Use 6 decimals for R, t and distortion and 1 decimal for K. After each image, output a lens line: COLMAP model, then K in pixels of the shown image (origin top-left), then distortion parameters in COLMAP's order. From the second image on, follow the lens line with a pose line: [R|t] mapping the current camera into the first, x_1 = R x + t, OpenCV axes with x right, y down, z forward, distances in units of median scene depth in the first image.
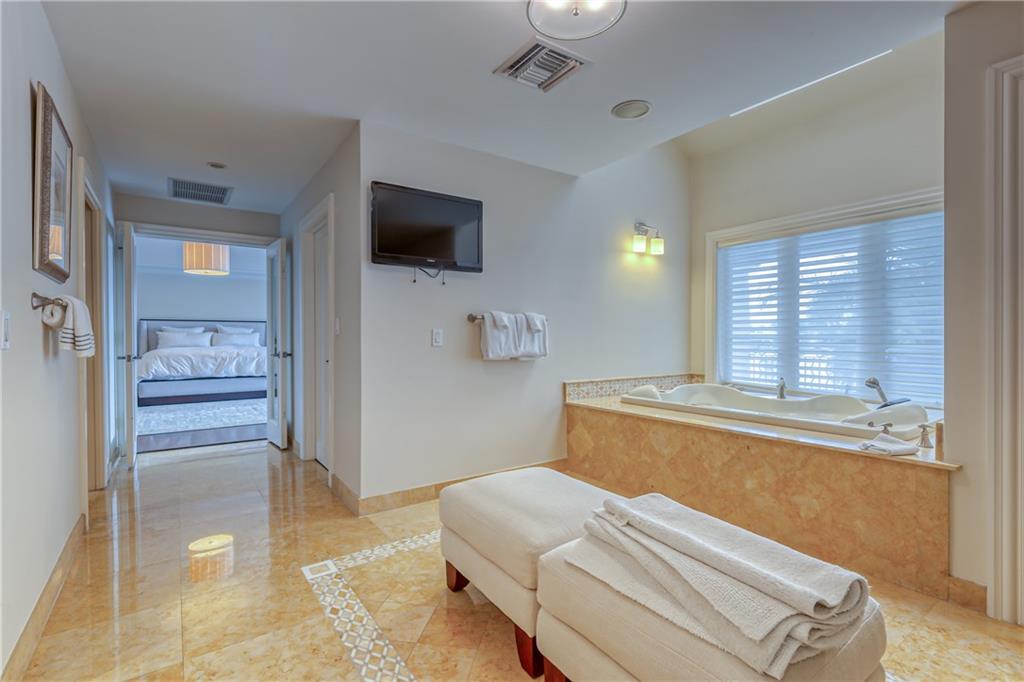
lens RADIAL K [[473.0, 0, 511.1], [0, 473.0, 336.7], [0, 0, 1]] dist [0.003036, 0.000461]
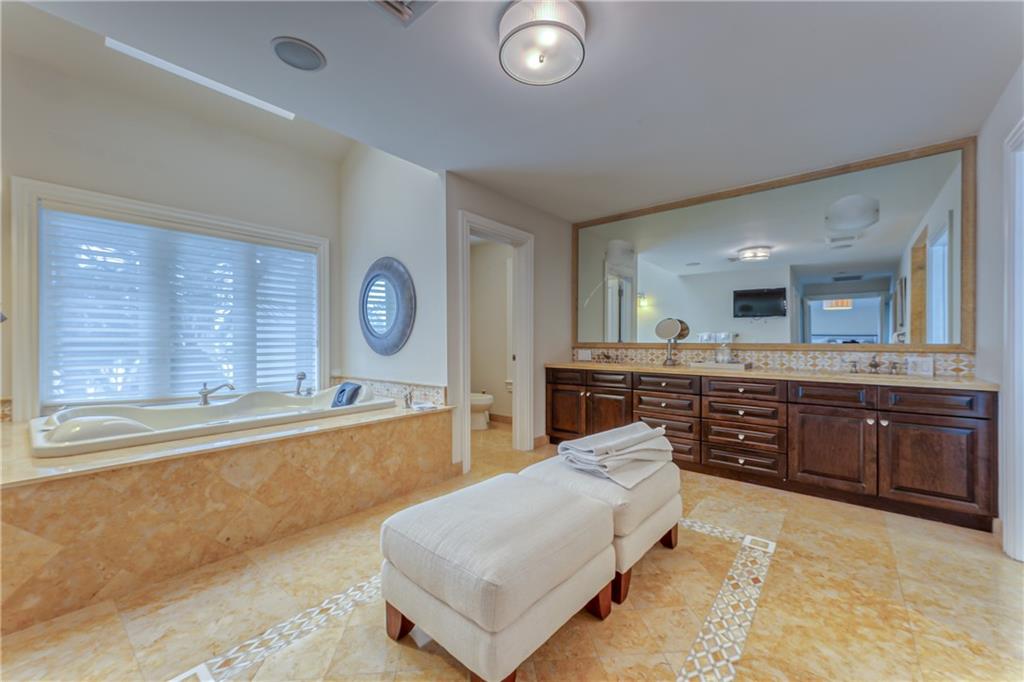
lens RADIAL K [[413.1, 0, 508.3], [0, 413.1, 344.1], [0, 0, 1]] dist [0.002563, -0.000016]
pose [[-0.267382, -0.006150, 0.963571, -0.501914], [0.004192, 0.999963, 0.007546, 0.007417], [-0.963581, 0.006057, -0.267347, 0.844523]]
